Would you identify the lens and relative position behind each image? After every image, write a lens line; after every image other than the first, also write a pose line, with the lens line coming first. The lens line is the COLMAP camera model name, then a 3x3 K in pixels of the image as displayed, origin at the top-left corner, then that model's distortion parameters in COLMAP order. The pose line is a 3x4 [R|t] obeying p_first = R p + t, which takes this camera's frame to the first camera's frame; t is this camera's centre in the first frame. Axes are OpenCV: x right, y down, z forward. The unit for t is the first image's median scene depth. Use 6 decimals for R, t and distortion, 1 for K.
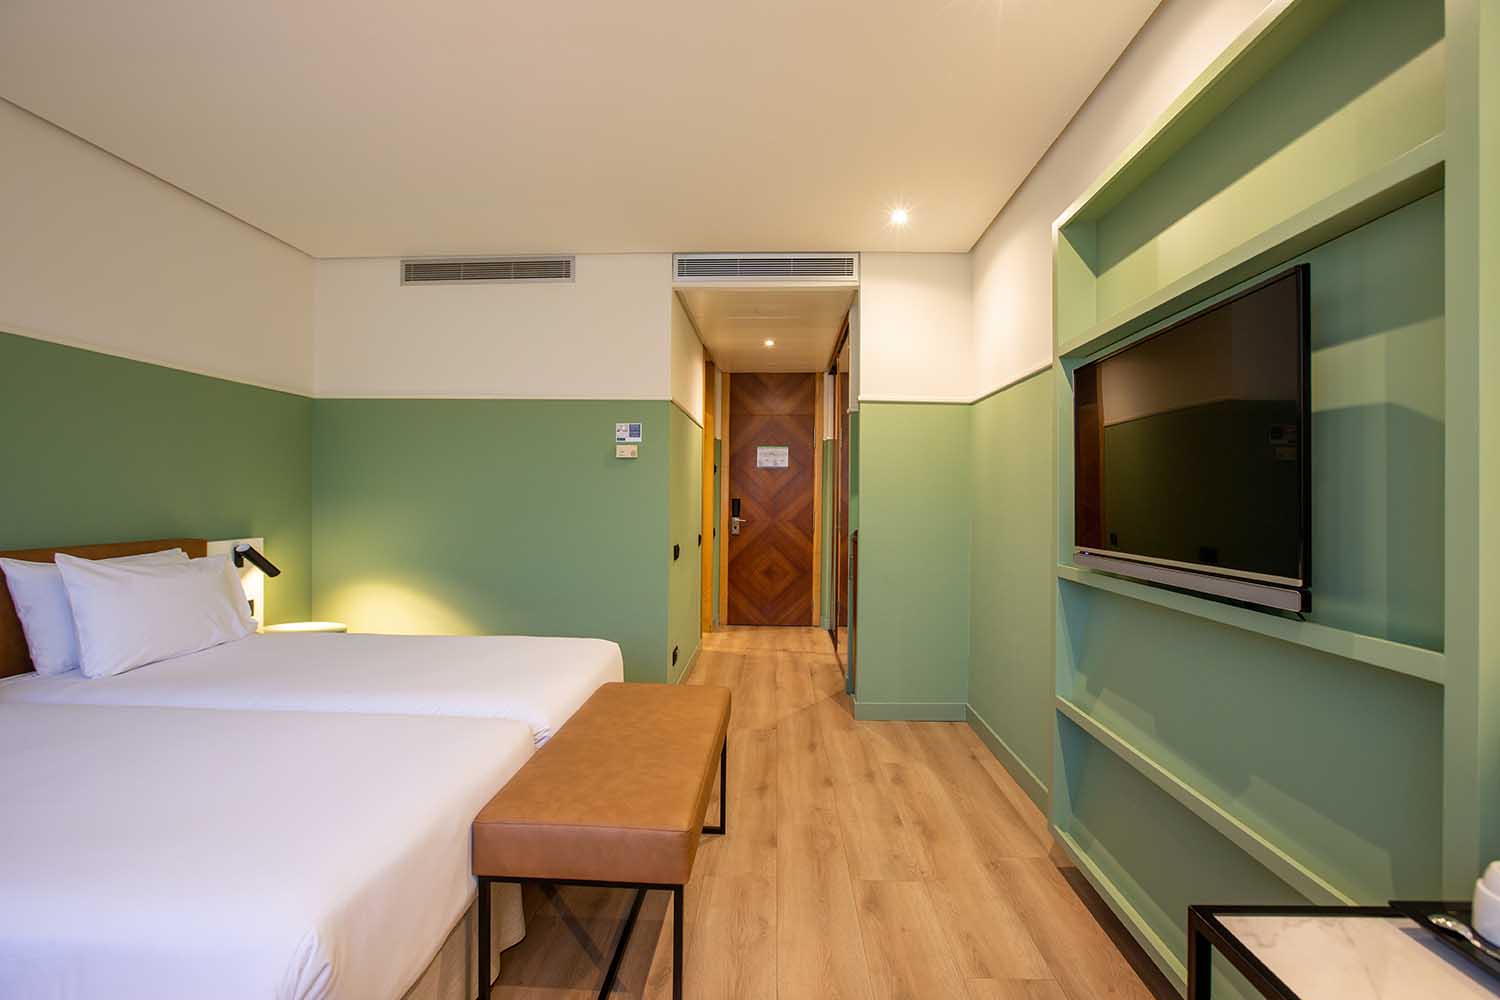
lens RADIAL K [[689.2, 0, 746.1], [0, 689.2, 492.3], [0, 0, 1]] dist [-0.000262, 0.000026]
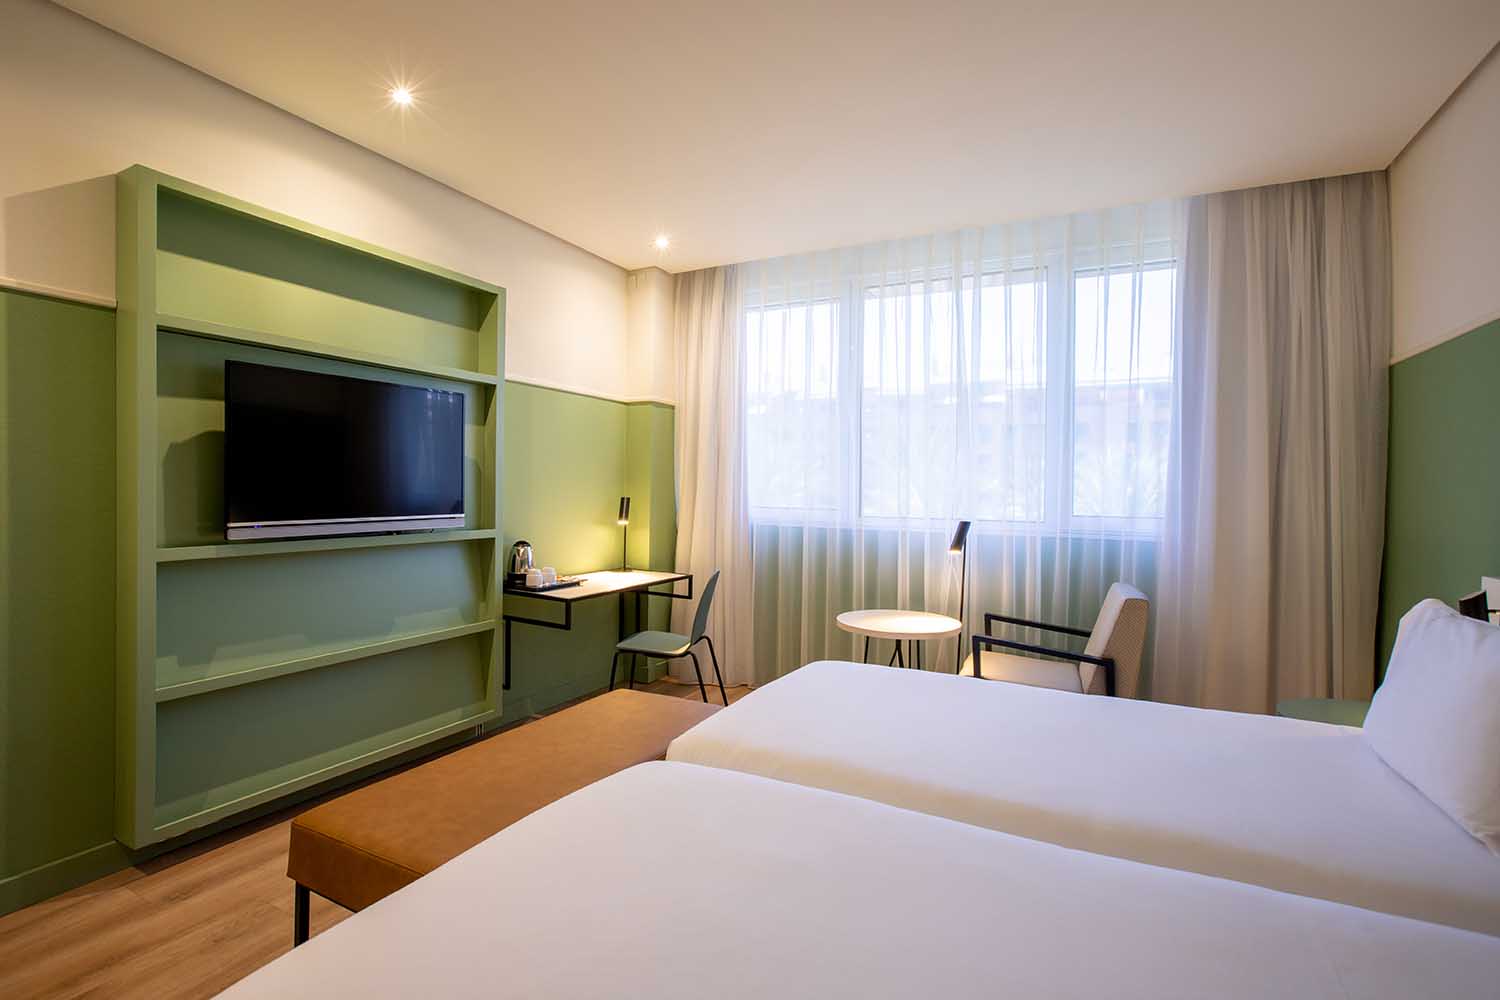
lens RADIAL K [[725.9, 0, 749.0], [0, 725.9, 493.0], [0, 0, 1]] dist [-0.000549, -0.000049]
pose [[-0.918644, -0.012565, 0.394887, -0.662085], [-0.011624, 0.999921, 0.004774, 0.005644], [-0.394916, -0.000204, -0.918717, 1.521639]]
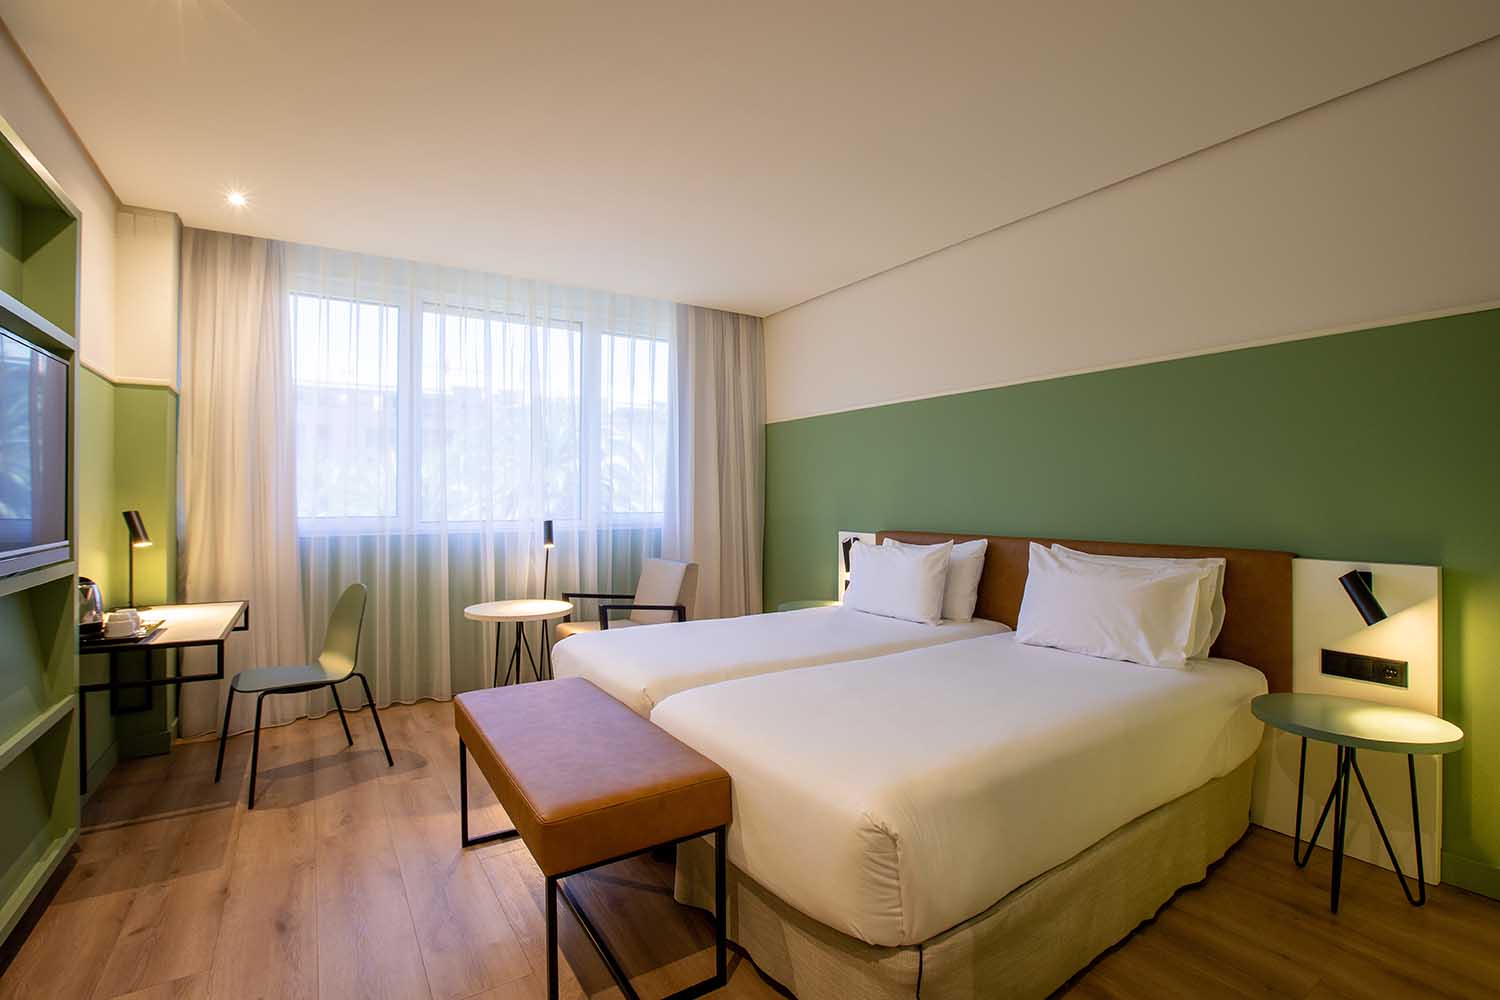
lens RADIAL K [[689.2, 0, 746.1], [0, 689.2, 492.3], [0, 0, 1]] dist [-0.000262, 0.000026]
pose [[-0.819747, -0.000305, -0.572726, 0.184721], [0.001122, 0.999997, -0.002140, -0.003051], [0.572725, -0.002397, -0.819744, 1.702900]]
